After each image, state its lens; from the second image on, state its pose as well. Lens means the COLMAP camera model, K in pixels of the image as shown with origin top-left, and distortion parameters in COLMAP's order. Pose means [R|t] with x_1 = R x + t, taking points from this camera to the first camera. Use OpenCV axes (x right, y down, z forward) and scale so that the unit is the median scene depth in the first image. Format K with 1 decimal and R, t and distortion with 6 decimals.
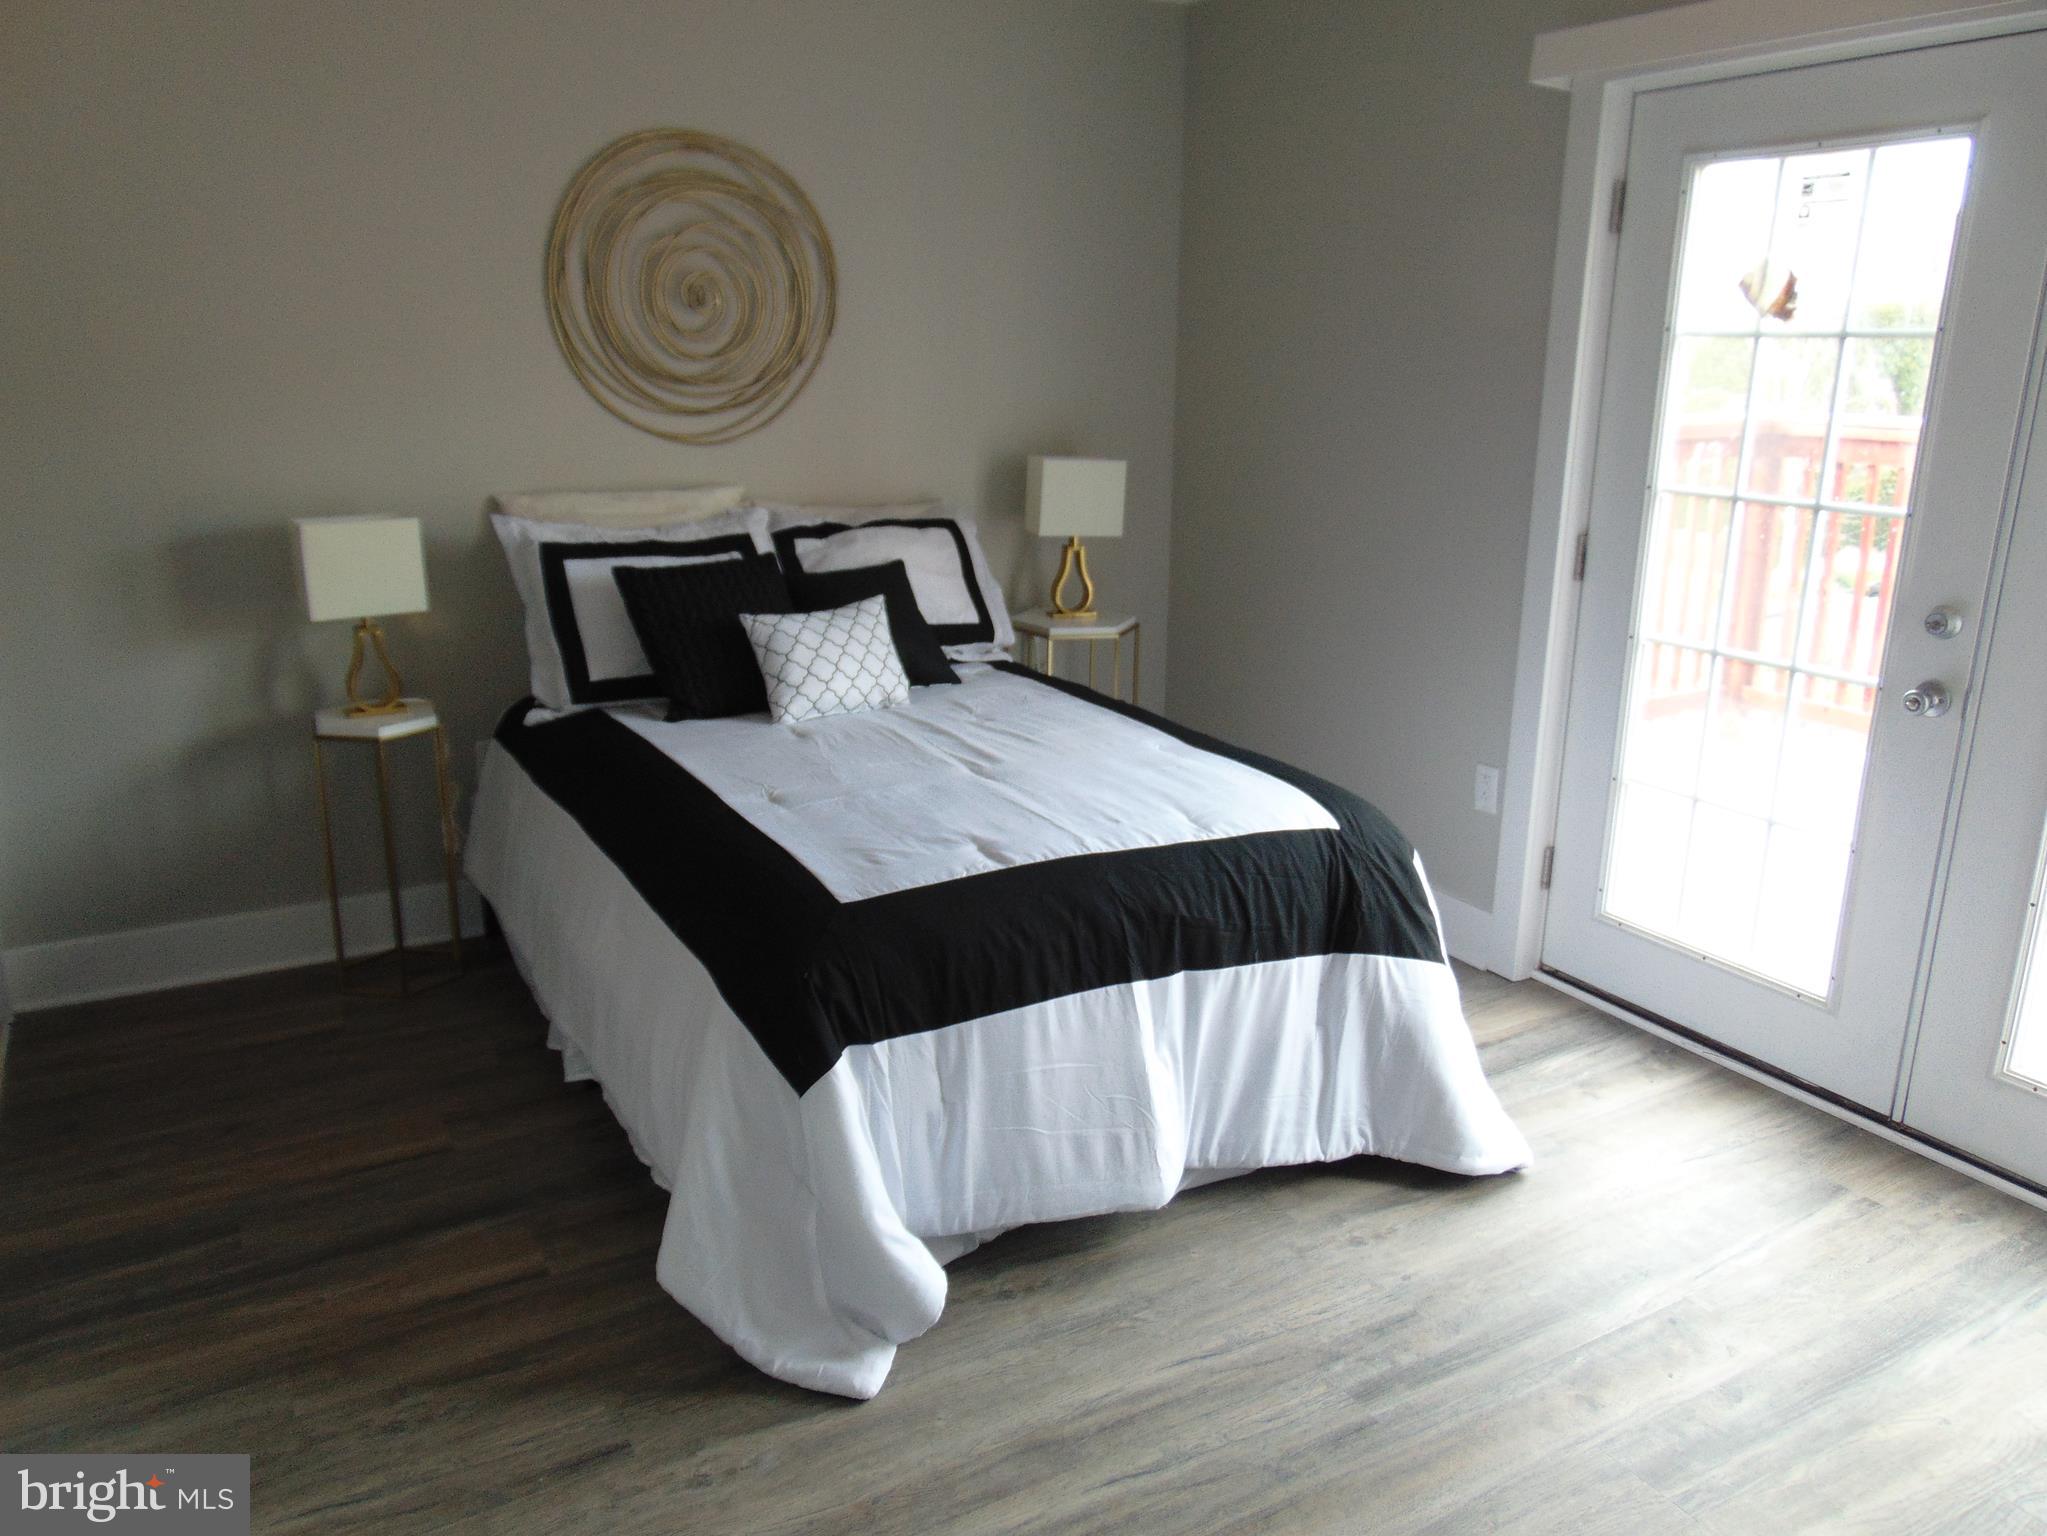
lens RADIAL K [[1512.8, 0, 1030.5], [0, 1512.8, 759.7], [0, 0, 1]] dist [-0.045797, 0.066668]
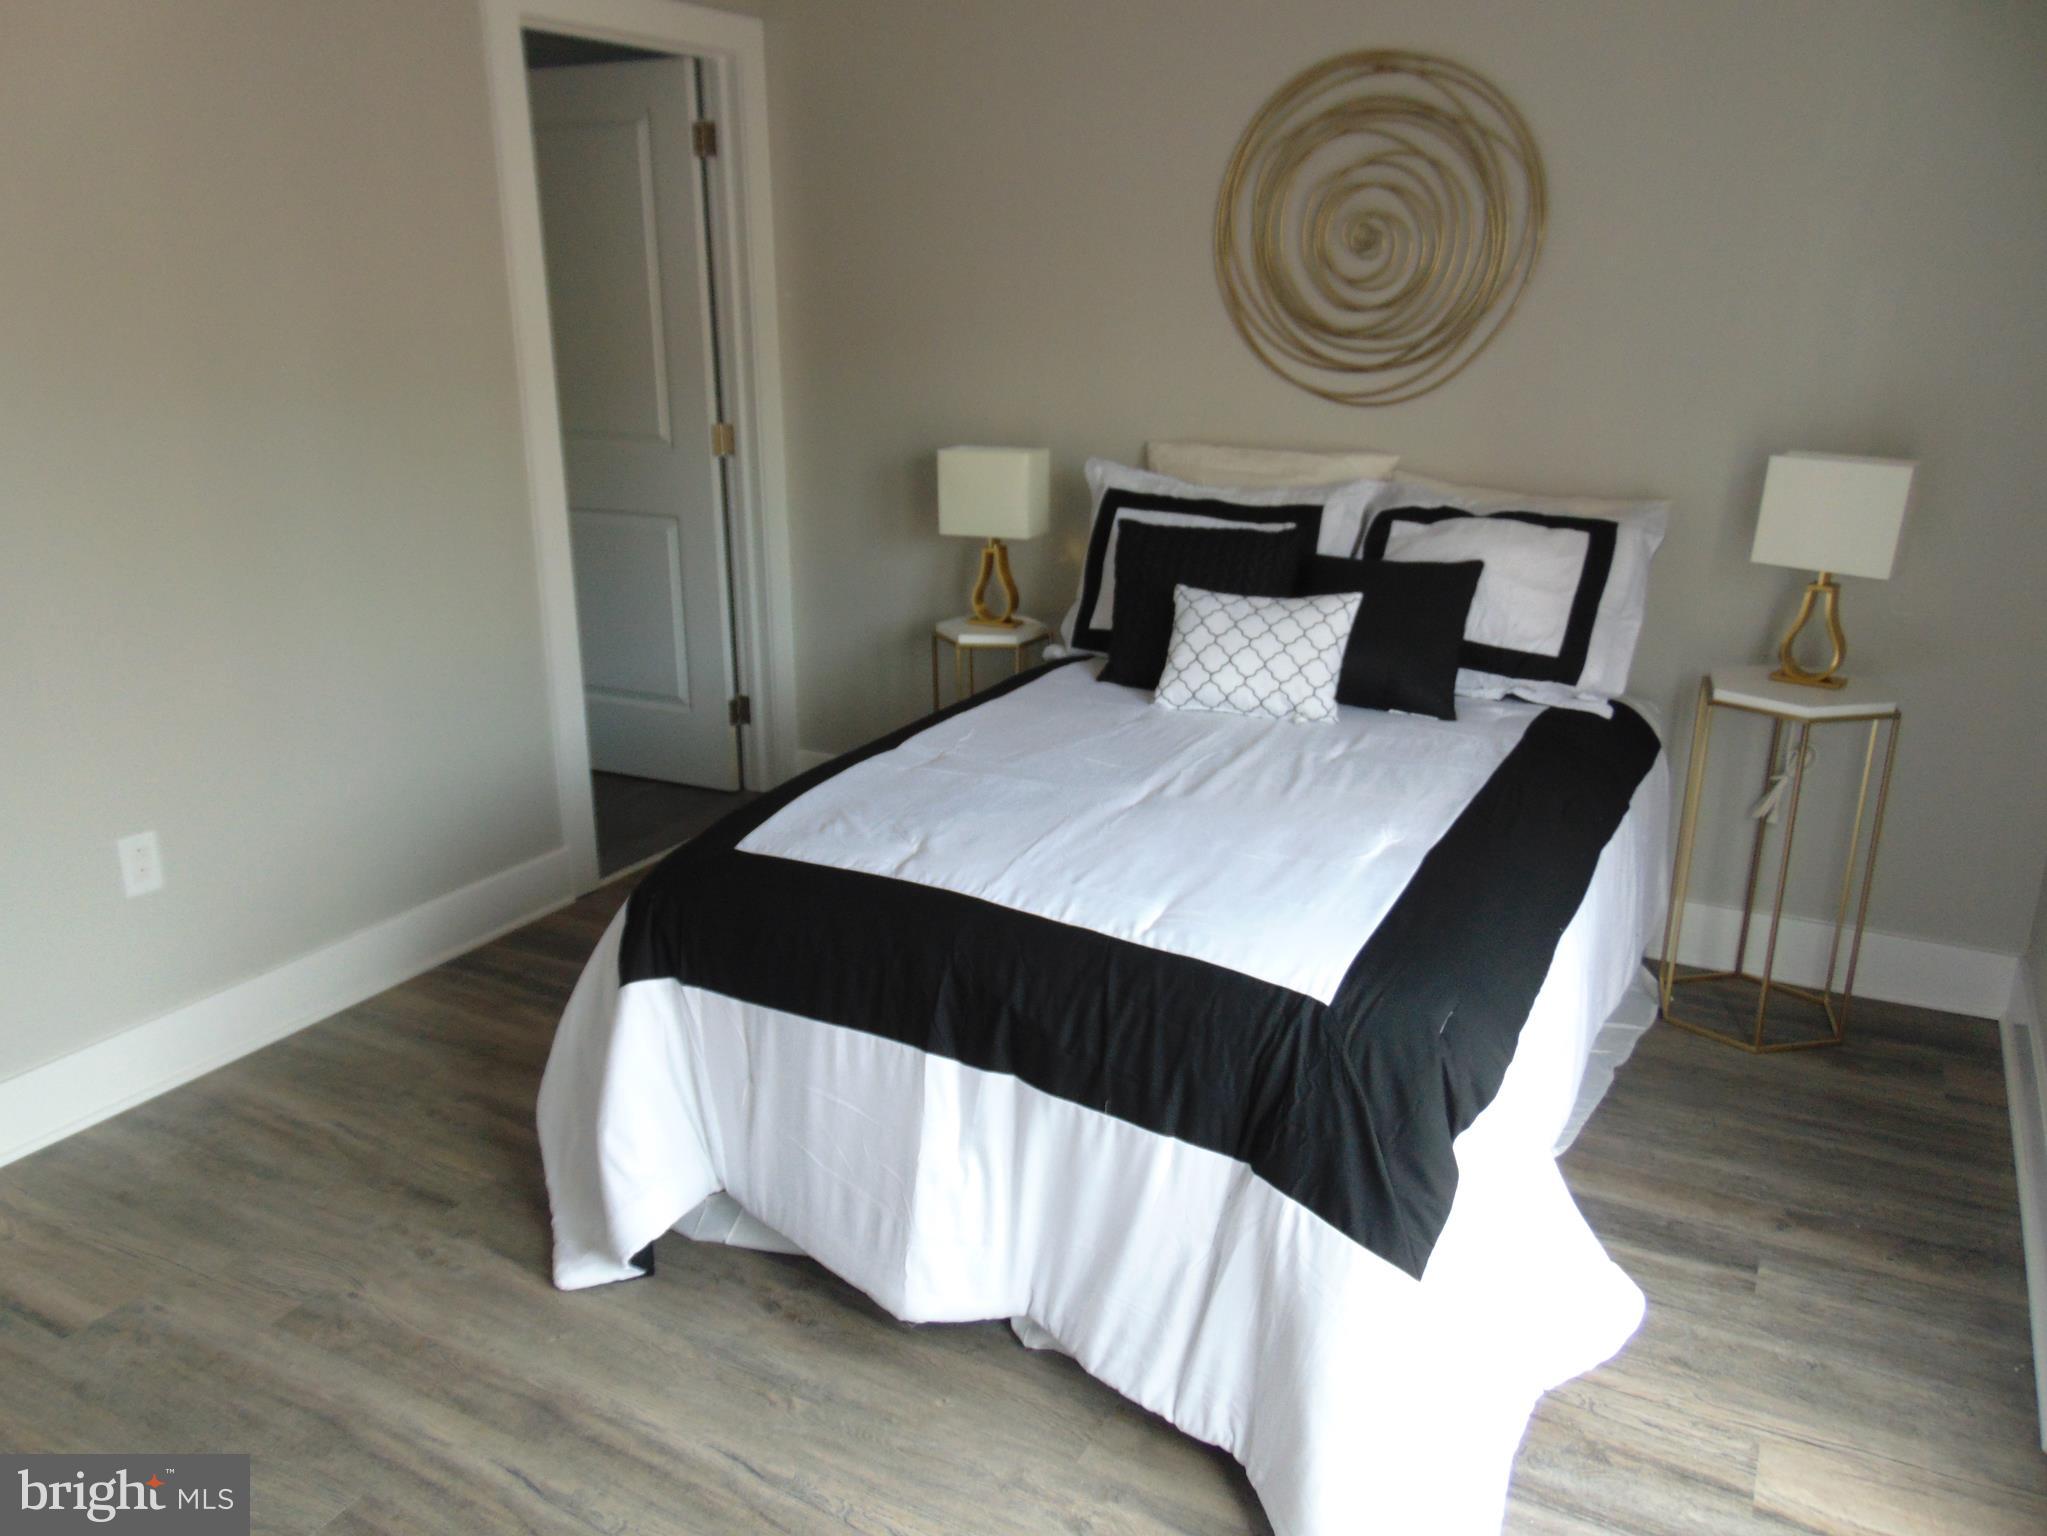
lens RADIAL K [[1512.8, 0, 1031.2], [0, 1512.8, 774.7], [0, 0, 1]] dist [-0.045797, 0.066668]
pose [[0.523274, 0.250257, -0.814590, 0.622195], [-0.224184, 0.962662, 0.151736, -0.118599], [0.822147, 0.103218, 0.559839, 0.473852]]
